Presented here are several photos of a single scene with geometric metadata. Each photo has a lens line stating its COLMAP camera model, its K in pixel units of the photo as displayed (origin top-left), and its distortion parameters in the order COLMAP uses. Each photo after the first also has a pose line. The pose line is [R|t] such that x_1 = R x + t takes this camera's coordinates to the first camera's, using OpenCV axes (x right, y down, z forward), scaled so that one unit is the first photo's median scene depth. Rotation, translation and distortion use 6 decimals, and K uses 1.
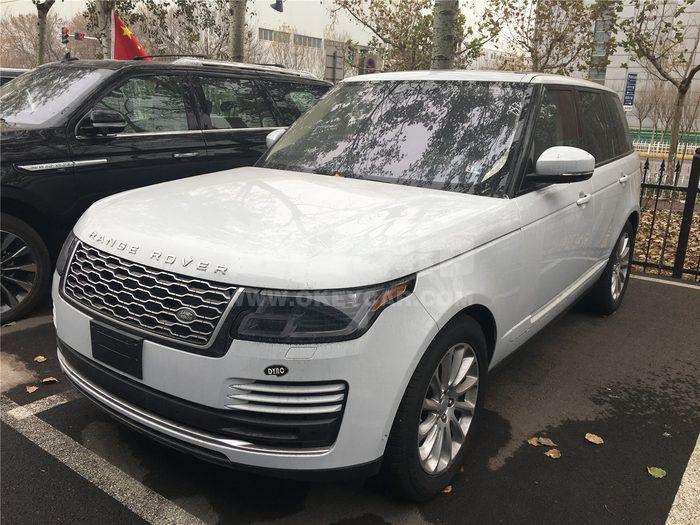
lens RADIAL K [[605.6, 0, 350.0], [0, 605.6, 262.5], [0, 0, 1]] dist [0.133563, -0.214660]
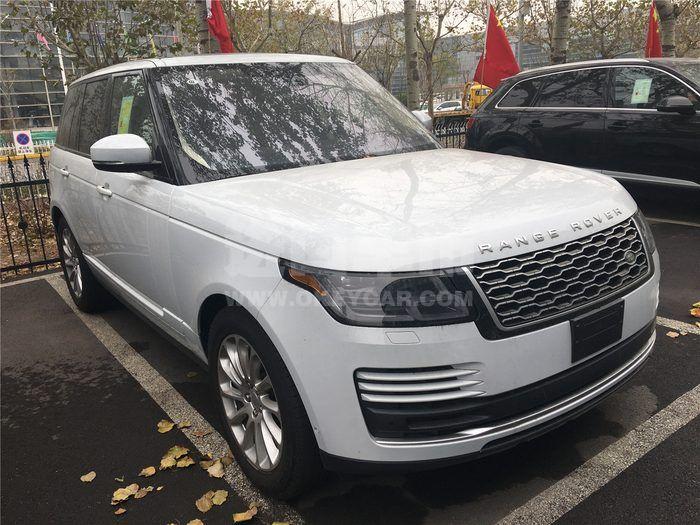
lens RADIAL K [[605.6, 0, 350.0], [0, 605.6, 262.5], [0, 0, 1]] dist [0.133563, -0.214660]
pose [[0.268925, -0.299603, 0.915378, -1.341086], [0.309151, 0.926952, 0.212568, -0.280772], [-0.912198, 0.225825, 0.341903, 1.014561]]
